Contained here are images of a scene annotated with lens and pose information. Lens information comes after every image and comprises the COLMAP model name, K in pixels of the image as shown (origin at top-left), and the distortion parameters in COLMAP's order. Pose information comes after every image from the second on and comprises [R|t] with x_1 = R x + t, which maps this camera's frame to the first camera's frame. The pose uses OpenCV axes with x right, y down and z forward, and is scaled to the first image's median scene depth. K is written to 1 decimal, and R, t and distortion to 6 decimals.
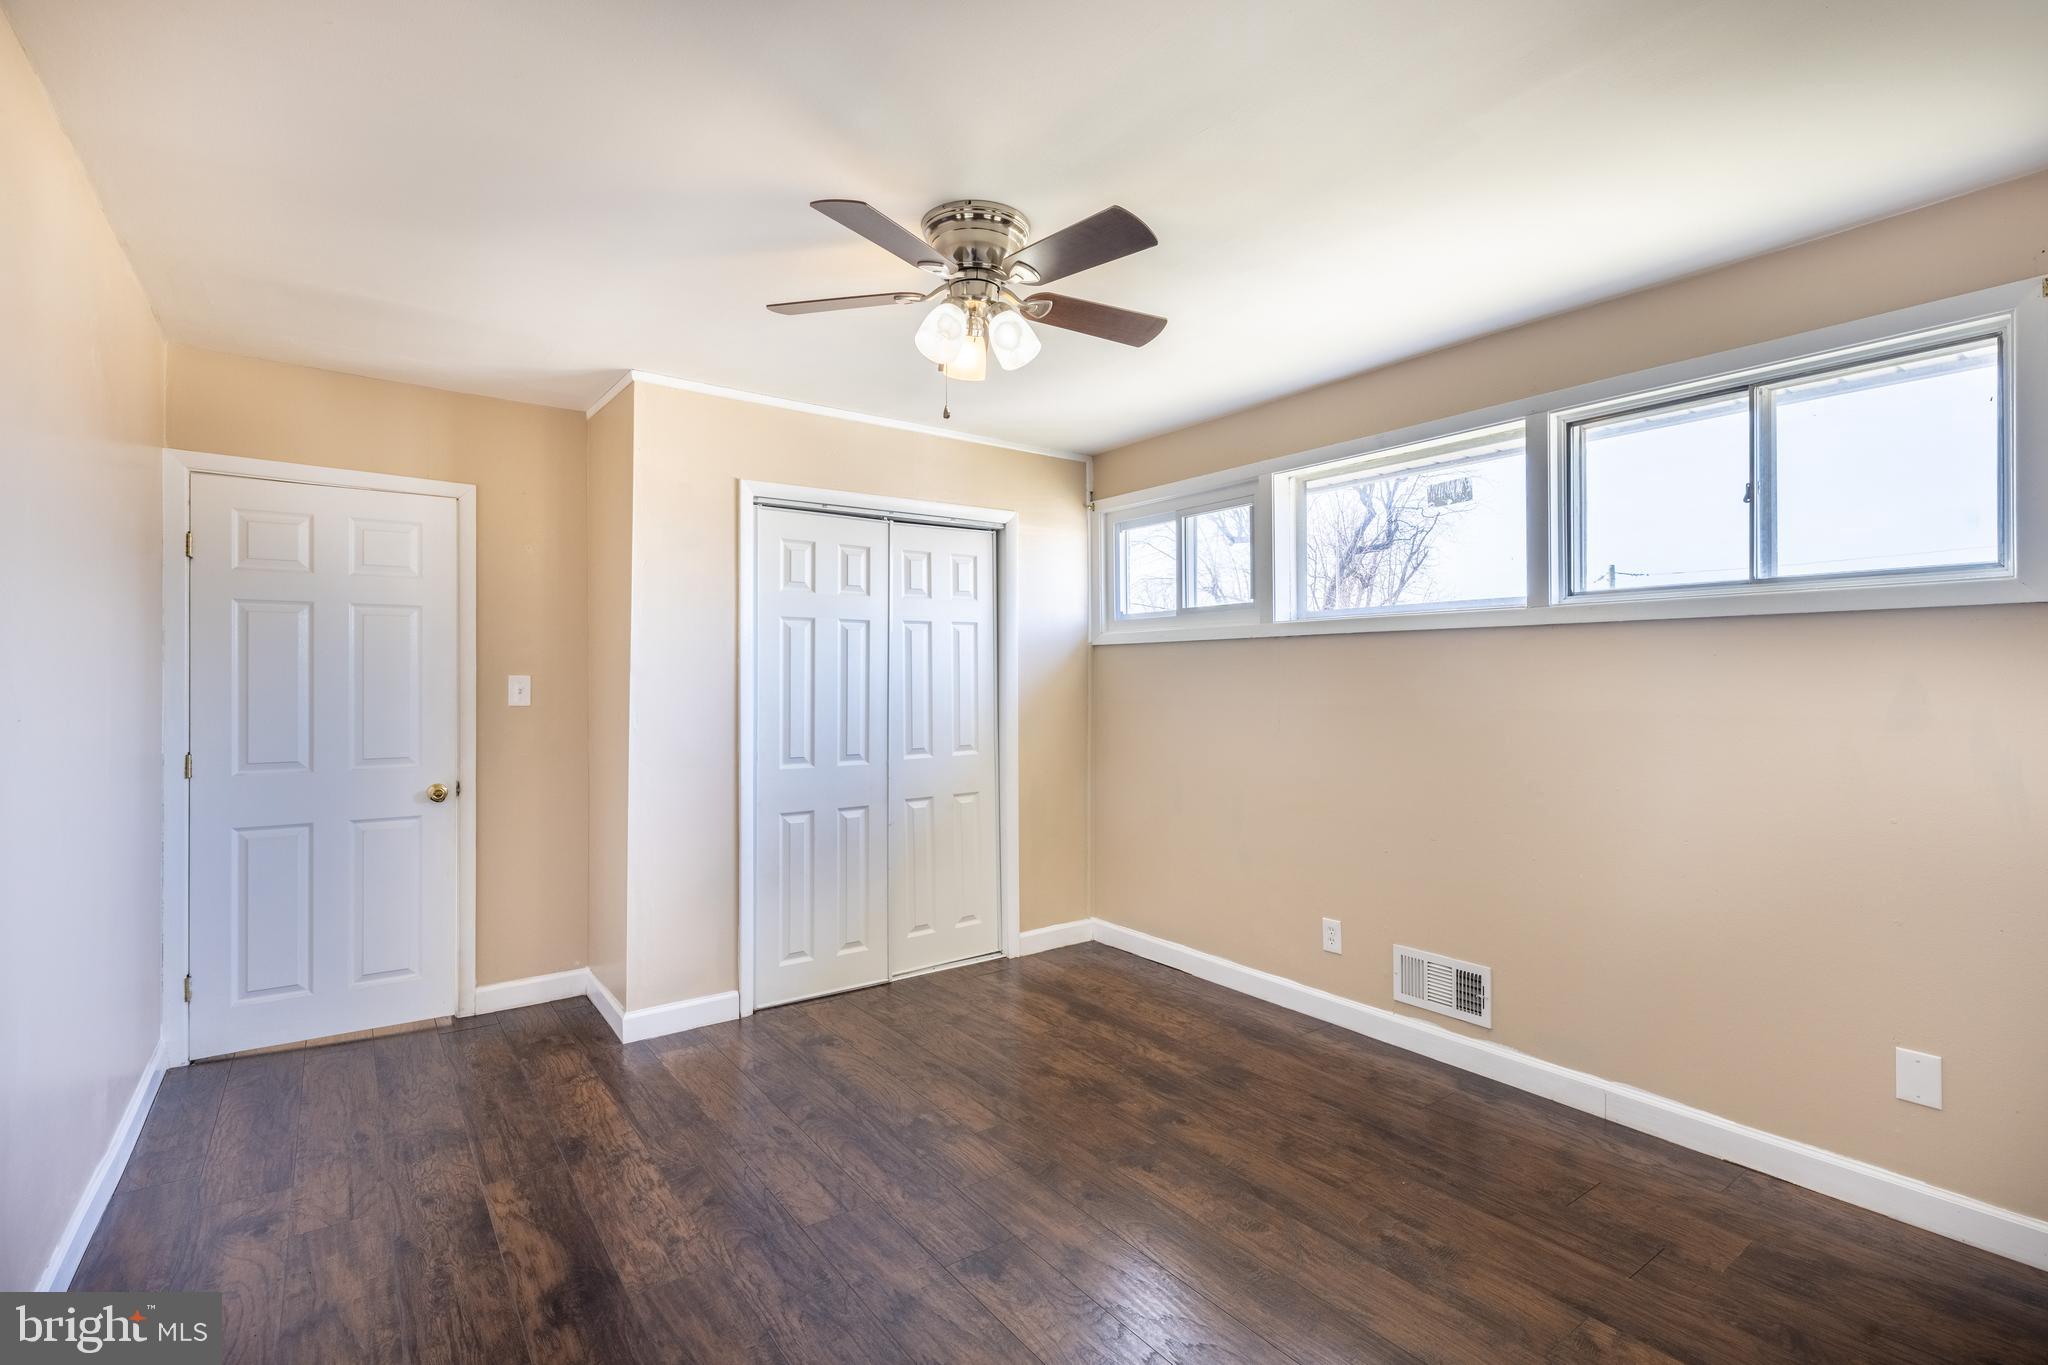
lens RADIAL K [[916.6, 0, 1026.7], [0, 916.6, 674.8], [0, 0, 1]] dist [0.000971, -0.000024]
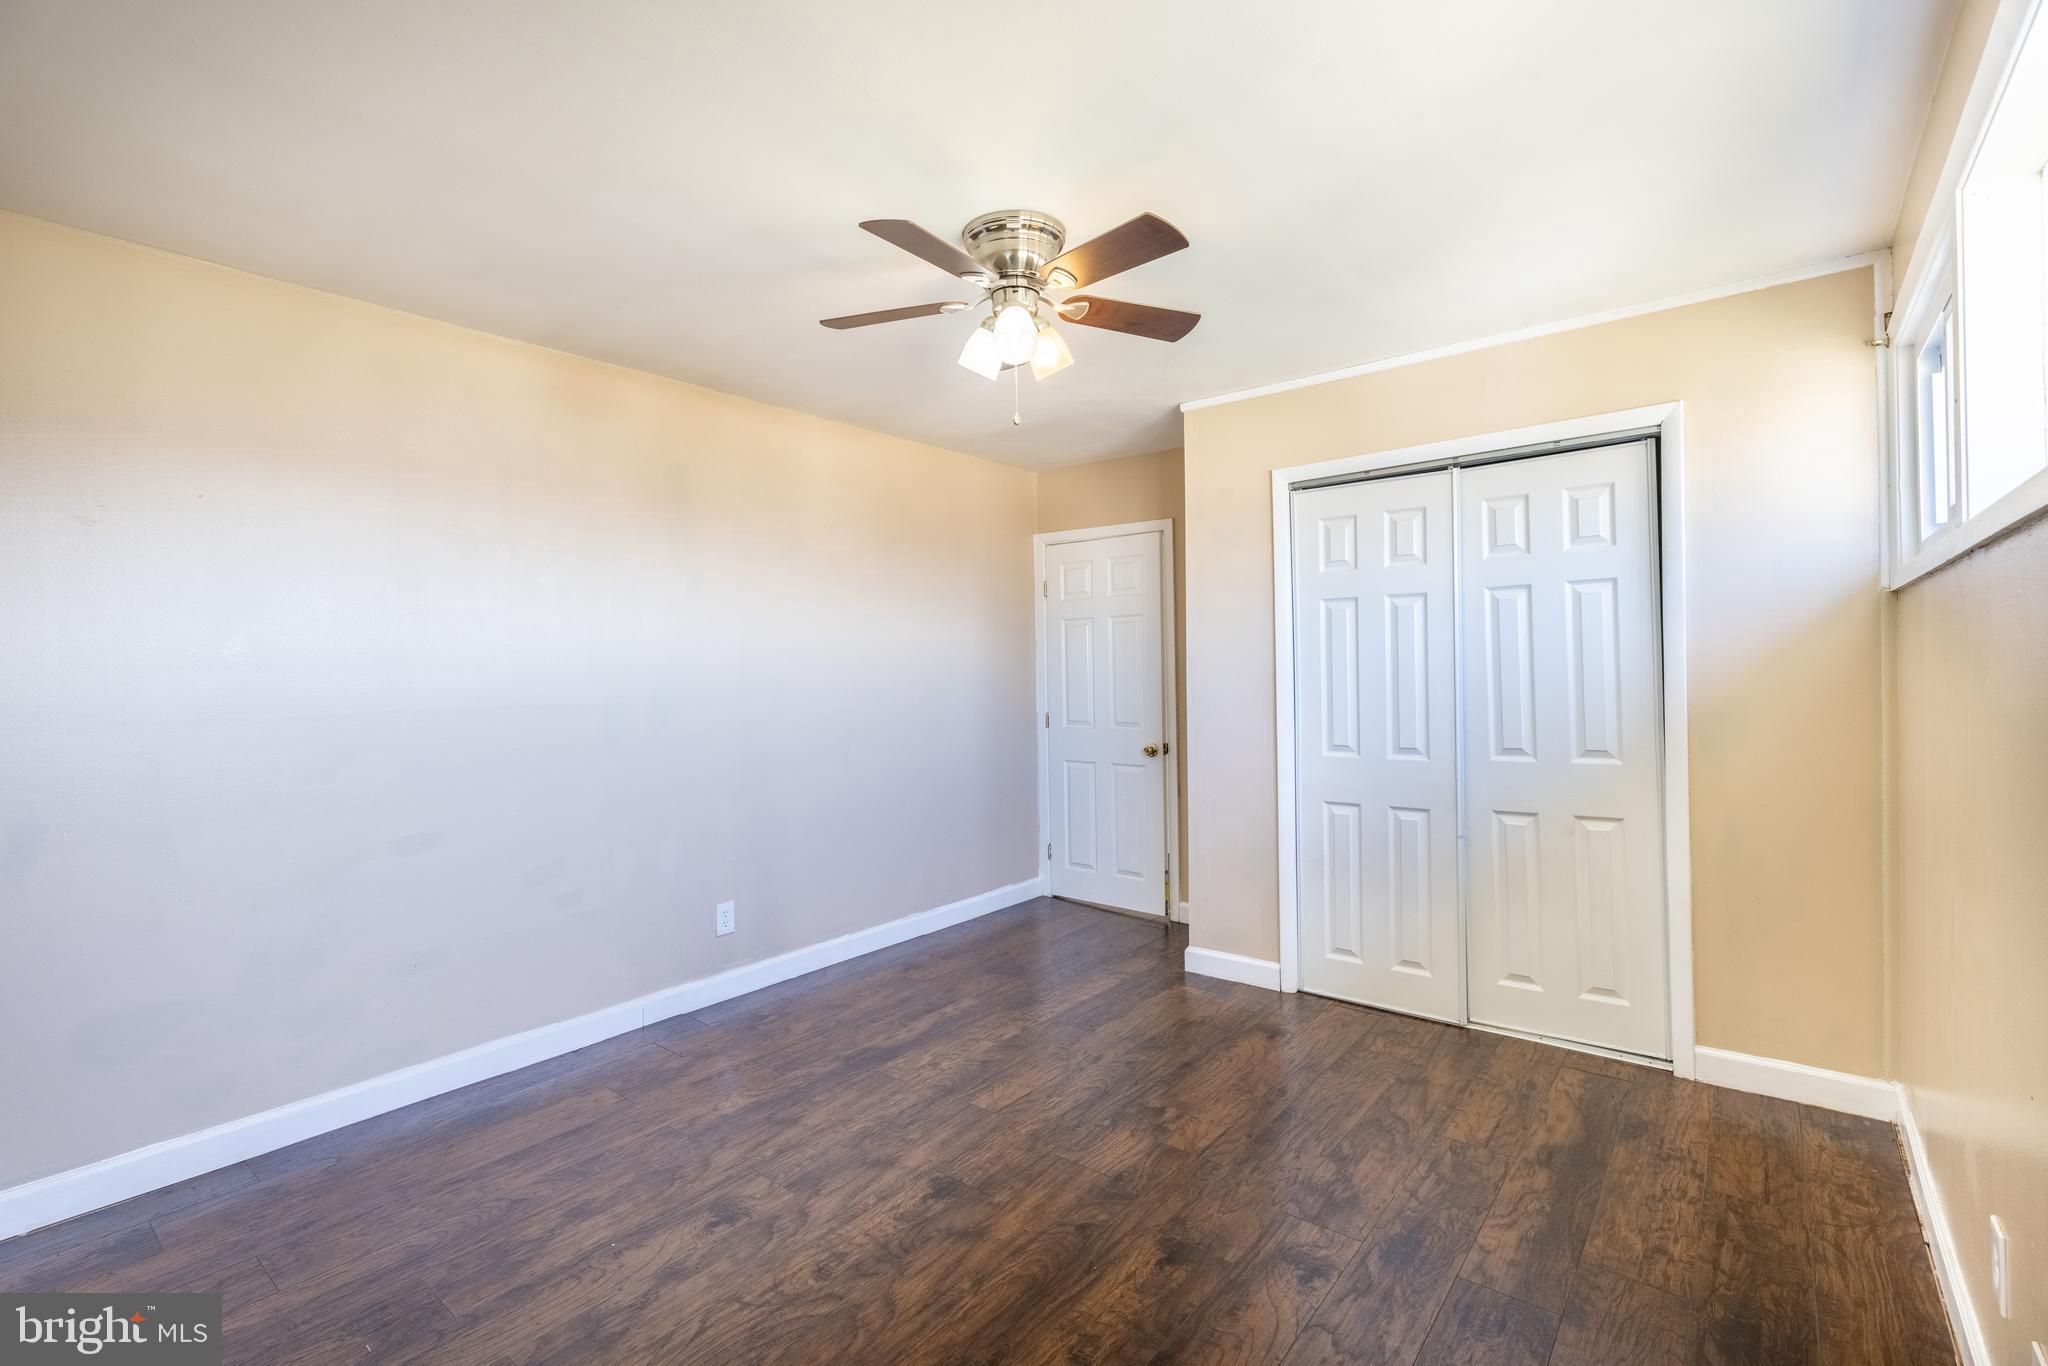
lens RADIAL K [[920.9, 0, 1062.0], [0, 920.9, 680.2], [0, 0, 1]] dist [-0.000797, -0.000239]
pose [[0.272769, 0.005555, -0.962064, 0.684325], [0.020950, 0.999712, 0.011712, 0.005718], [0.961852, -0.023350, 0.272574, 0.536385]]
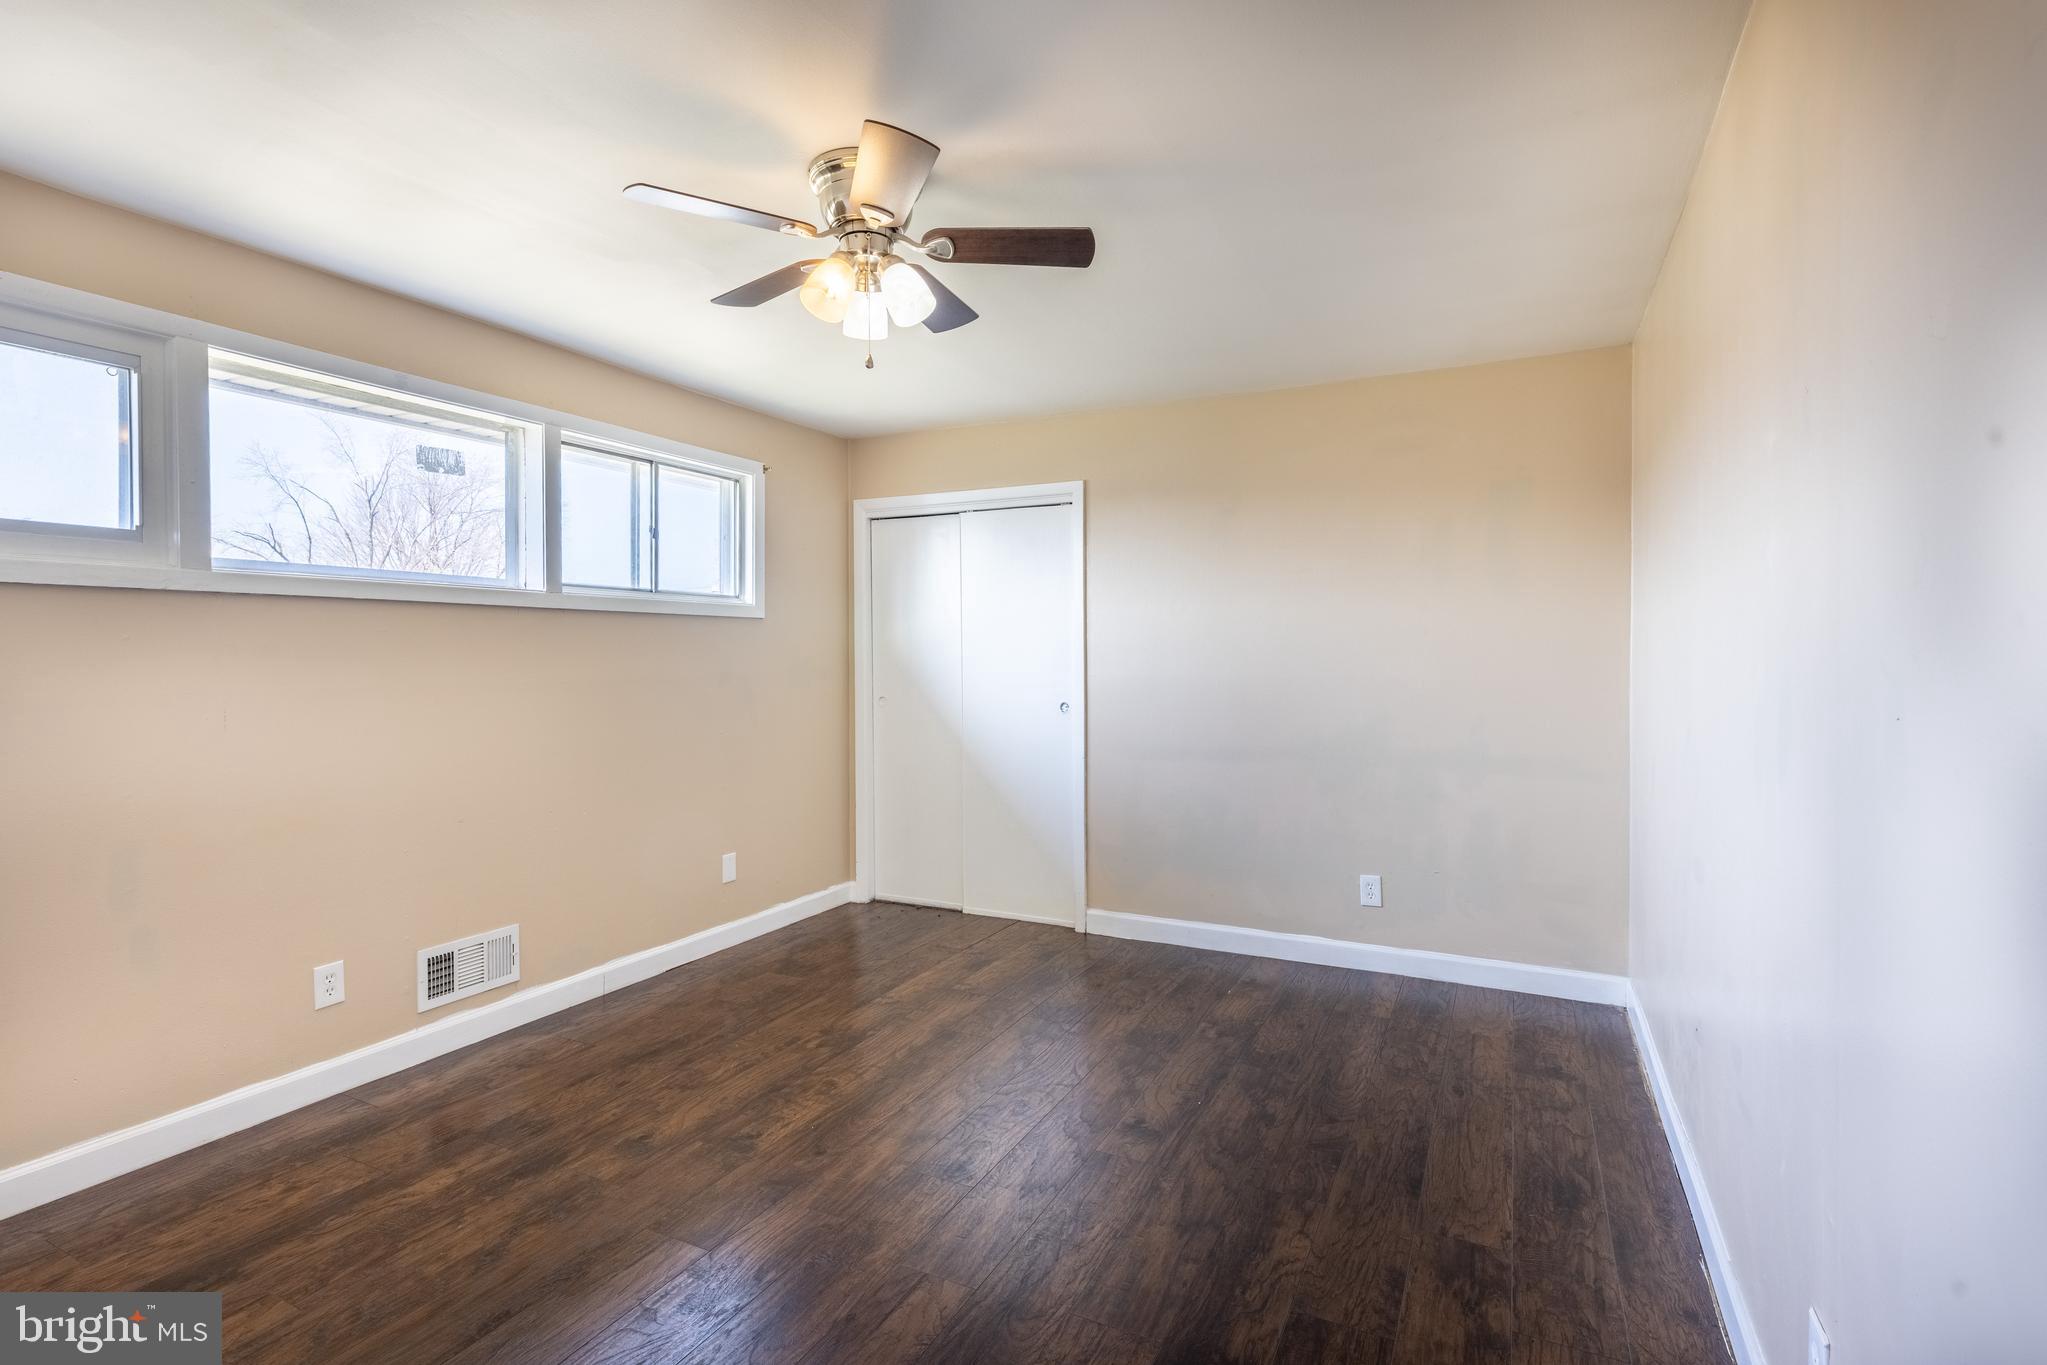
lens RADIAL K [[943.4, 0, 1026.0], [0, 943.4, 655.8], [0, 0, 1]] dist [-0.000421, -0.000146]
pose [[-0.436776, 0.001113, 0.899570, -0.717651], [-0.001850, 0.999996, -0.002136, 0.006572], [-0.899568, -0.002597, -0.436772, 0.908997]]
